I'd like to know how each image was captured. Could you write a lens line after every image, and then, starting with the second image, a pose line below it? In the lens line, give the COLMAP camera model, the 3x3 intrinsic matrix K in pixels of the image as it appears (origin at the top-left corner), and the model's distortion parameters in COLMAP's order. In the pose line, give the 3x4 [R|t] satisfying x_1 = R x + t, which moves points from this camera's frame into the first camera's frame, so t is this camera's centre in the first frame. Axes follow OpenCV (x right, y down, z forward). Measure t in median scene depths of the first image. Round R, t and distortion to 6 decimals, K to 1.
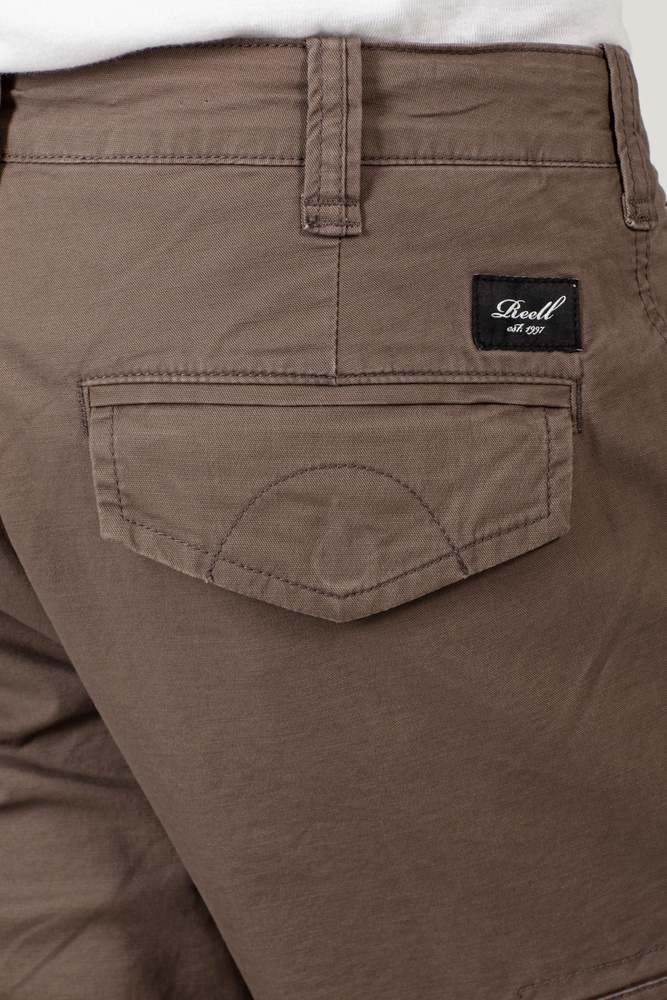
lens RADIAL K [[2994.5, 0, 334.6], [0, 2994.5, 499.7], [0, 0, 1]] dist [-0.606824, 0.000000]
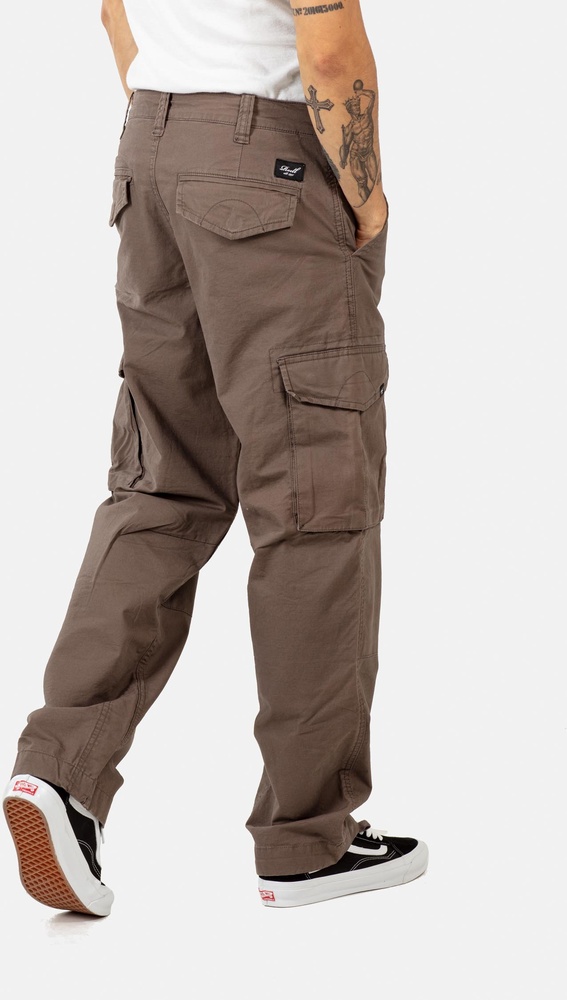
lens RADIAL K [[2623.3, 0, 283.7], [0, 2623.3, 500.1], [0, 0, 1]] dist [-0.151921, 0.000000]
pose [[0.985480, 0.134697, -0.103370, 0.484145], [-0.138695, 0.989802, -0.032487, 0.493996], [0.097939, 0.046352, 0.994112, -2.484829]]
